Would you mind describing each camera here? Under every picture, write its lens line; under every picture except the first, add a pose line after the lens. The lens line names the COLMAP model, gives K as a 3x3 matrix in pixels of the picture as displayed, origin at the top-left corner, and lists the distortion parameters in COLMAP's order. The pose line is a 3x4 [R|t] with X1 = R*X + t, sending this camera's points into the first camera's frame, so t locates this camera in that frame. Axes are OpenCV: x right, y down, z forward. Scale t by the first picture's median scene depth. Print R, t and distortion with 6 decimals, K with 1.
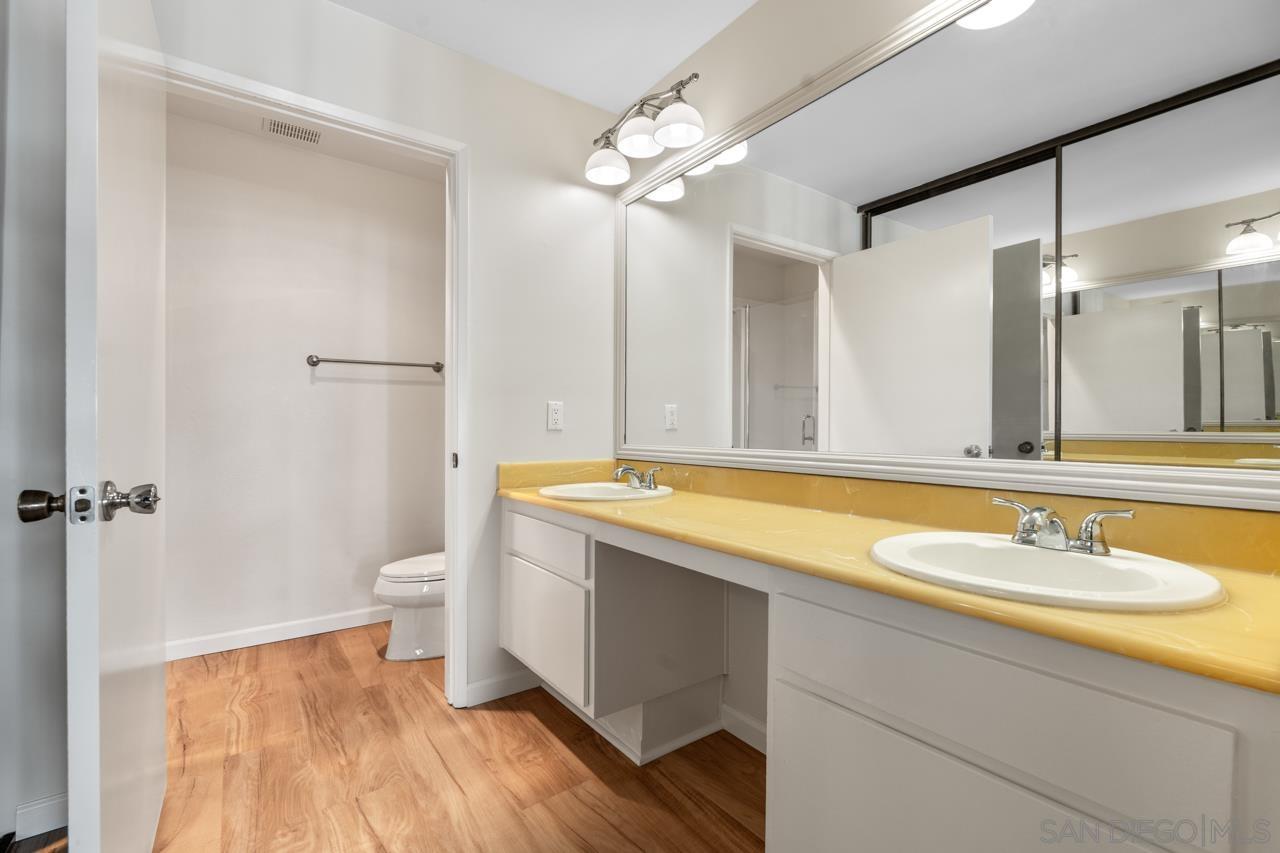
lens RADIAL K [[565.2, 0, 647.3], [0, 565.2, 423.2], [0, 0, 1]] dist [-0.003397, -0.000528]
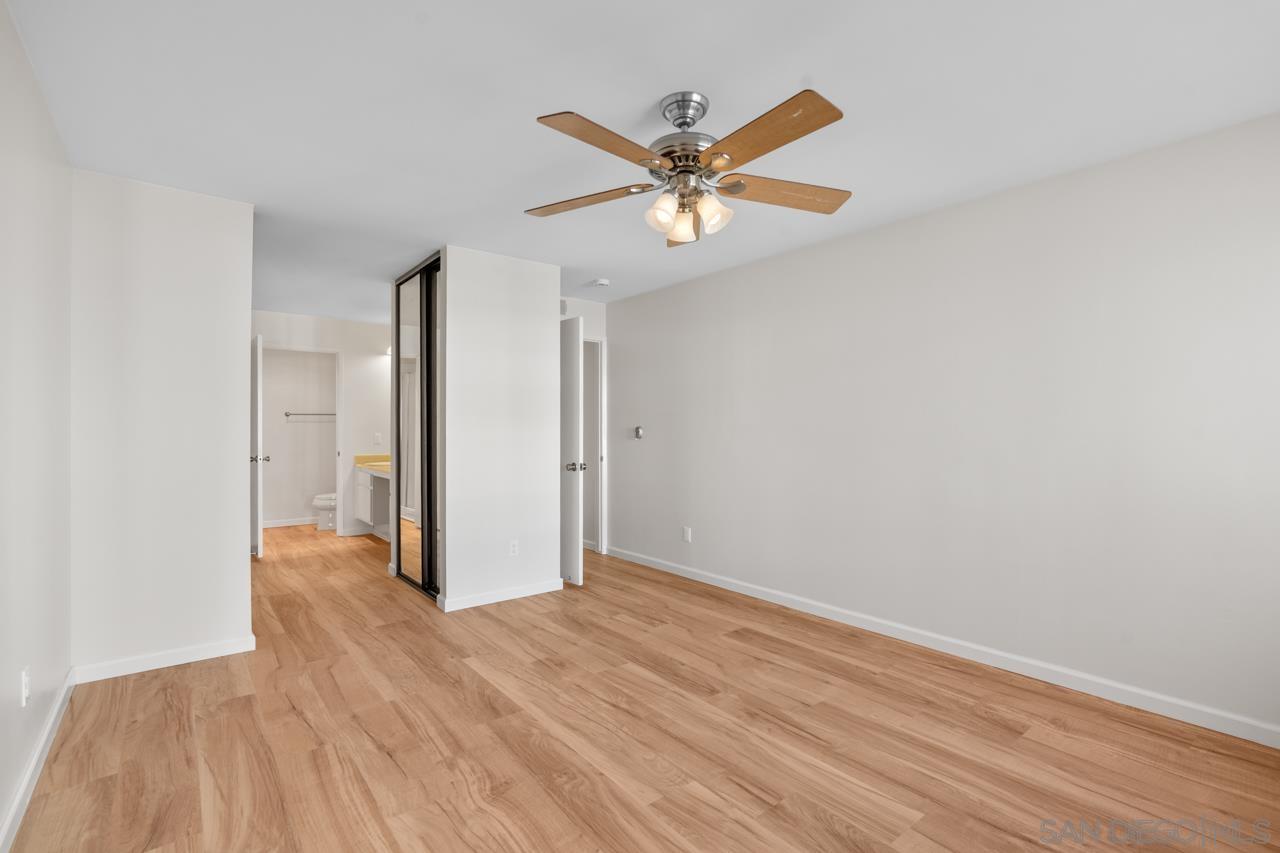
lens RADIAL K [[565.2, 0, 638.8], [0, 565.2, 422.3], [0, 0, 1]] dist [-0.003397, -0.000528]
pose [[0.998451, -0.003300, 0.055544, 1.119793], [0.003339, 0.999994, -0.000606, -0.097459], [-0.055541, 0.000790, 0.998456, -2.151429]]
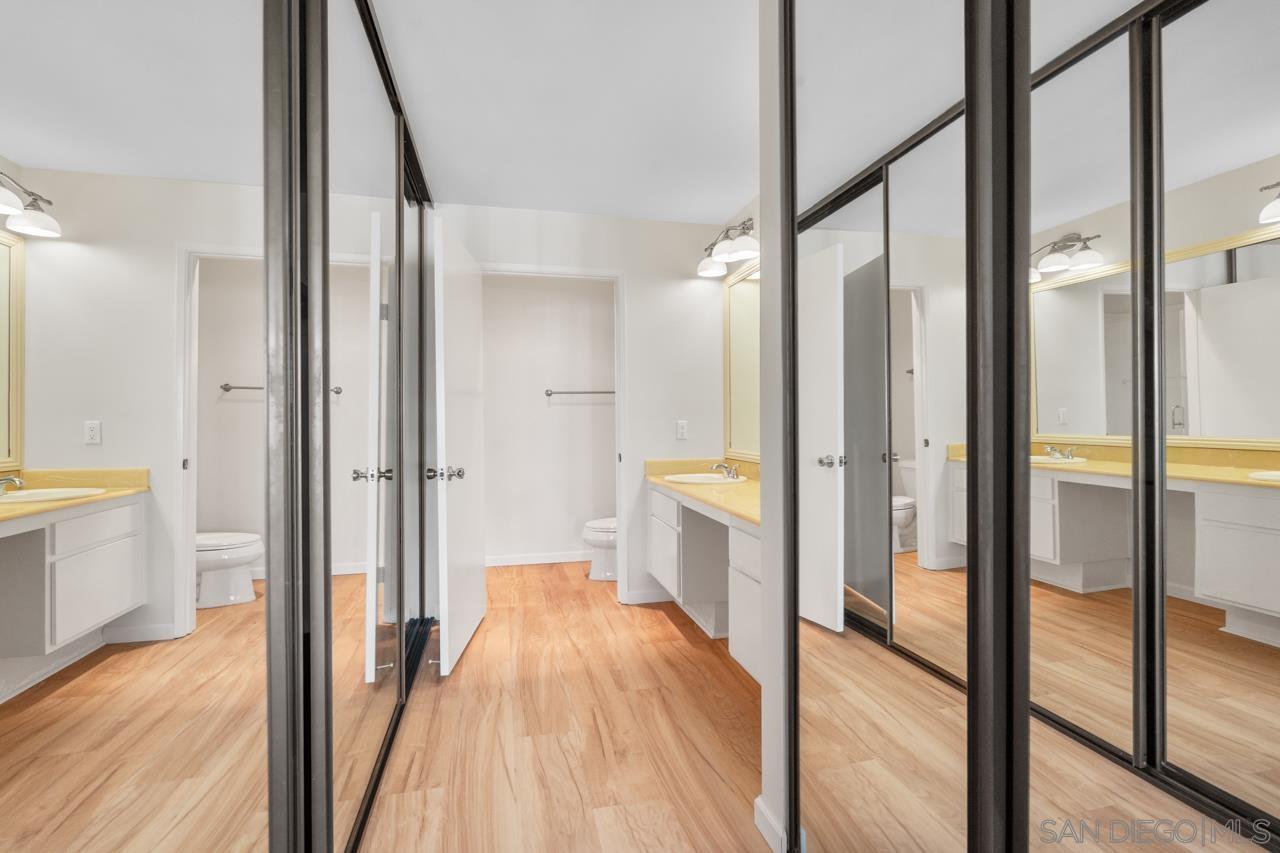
lens RADIAL K [[565.2, 0, 641.0], [0, 565.2, 422.0], [0, 0, 1]] dist [-0.003397, -0.000528]
pose [[0.925238, -0.005330, -0.379351, 0.370801], [0.009575, 0.999911, 0.009306, -0.057804], [0.379267, -0.012242, 0.925206, -0.555563]]
